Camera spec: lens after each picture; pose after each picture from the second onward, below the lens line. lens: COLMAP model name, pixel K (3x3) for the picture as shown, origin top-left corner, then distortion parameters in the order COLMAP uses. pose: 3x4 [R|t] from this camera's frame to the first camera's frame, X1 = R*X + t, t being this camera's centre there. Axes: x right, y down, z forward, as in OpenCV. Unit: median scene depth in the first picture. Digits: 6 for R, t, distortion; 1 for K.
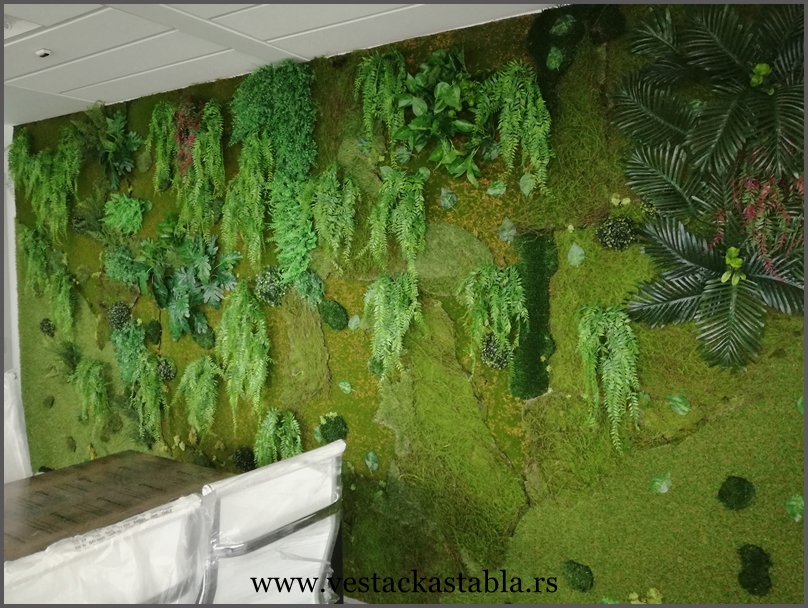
lens RADIAL K [[670.4, 0, 405.0], [0, 670.4, 304.8], [0, 0, 1]] dist [0.050361, -0.060146]
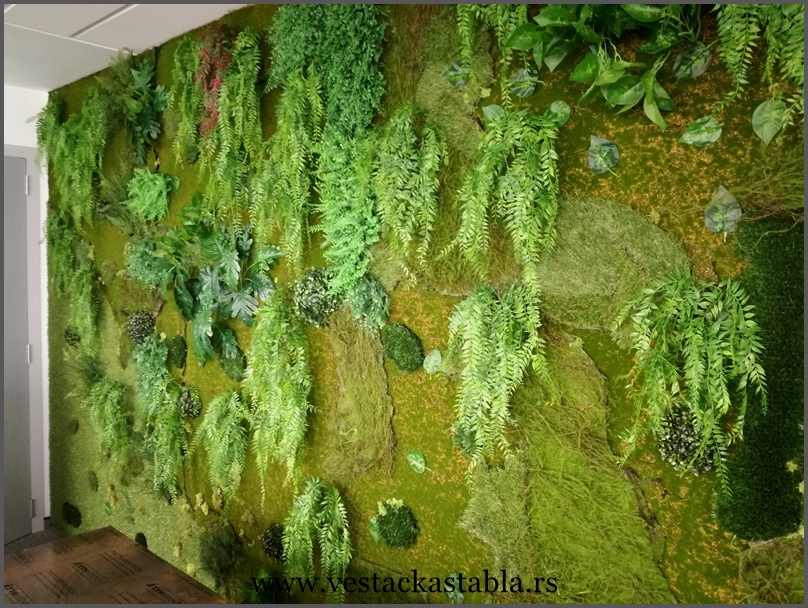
lens RADIAL K [[670.4, 0, 398.2], [0, 670.4, 302.5], [0, 0, 1]] dist [0.050361, -0.060146]
pose [[0.983720, 0.033803, -0.176501, 0.000622], [-0.034917, 0.999385, -0.003213, -0.025375], [0.176284, 0.009324, 0.984295, 0.375186]]
